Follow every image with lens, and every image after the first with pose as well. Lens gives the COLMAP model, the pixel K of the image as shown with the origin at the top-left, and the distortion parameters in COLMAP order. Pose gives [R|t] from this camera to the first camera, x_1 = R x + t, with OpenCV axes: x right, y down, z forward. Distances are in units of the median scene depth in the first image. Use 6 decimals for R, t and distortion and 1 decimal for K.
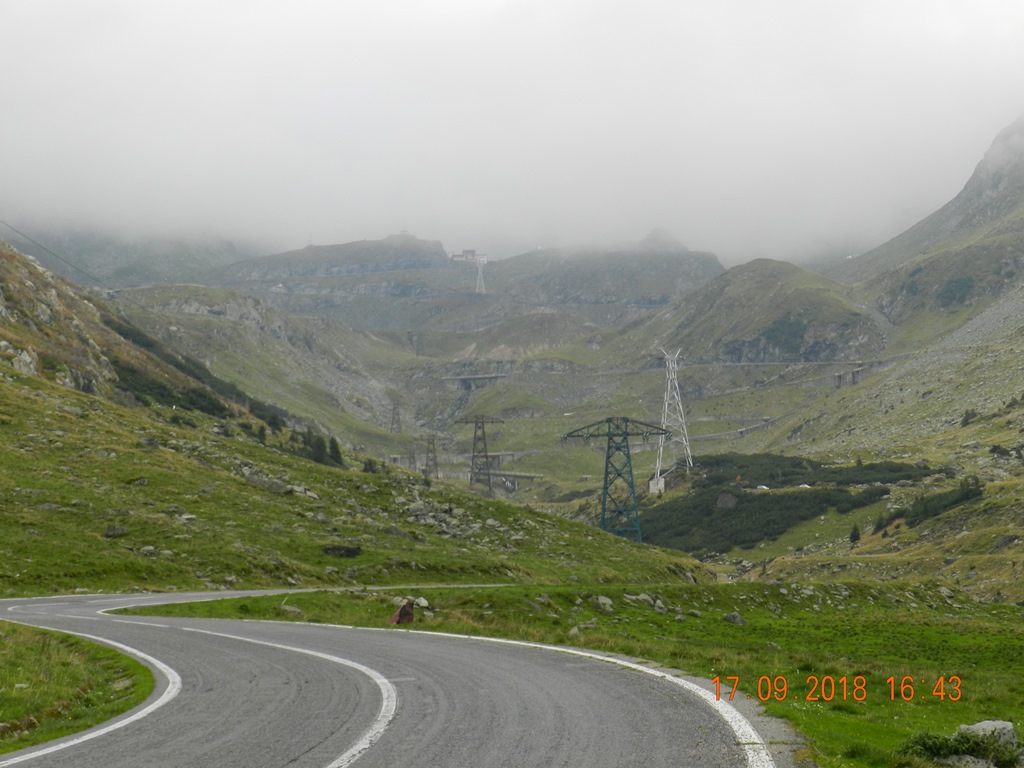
lens RADIAL K [[2031.0, 0, 512.0], [0, 2031.0, 384.6], [0, 0, 1]] dist [0.002256, 0.000000]
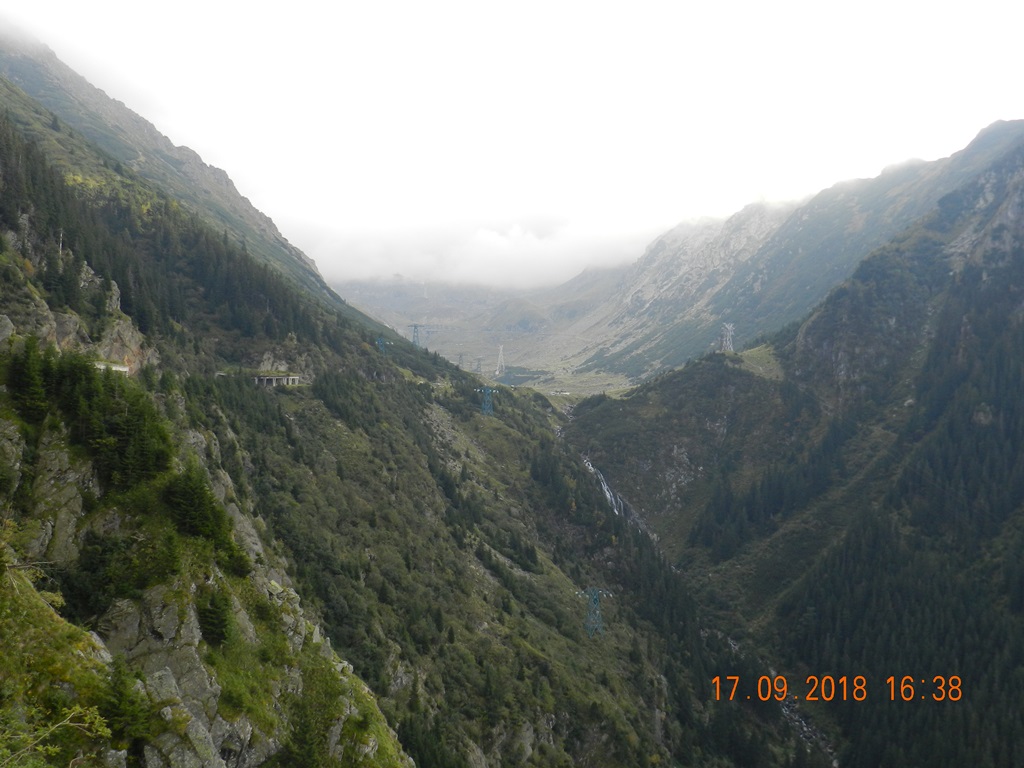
lens RADIAL K [[1149.0, 0, 511.7], [0, 1149.0, 383.7], [0, 0, 1]] dist [0.000000, 0.000000]
pose [[0.990757, 0.039570, 0.129745, -0.137297], [-0.050336, 0.995461, 0.080775, -0.080781], [-0.125960, -0.086559, 0.988252, -0.954046]]
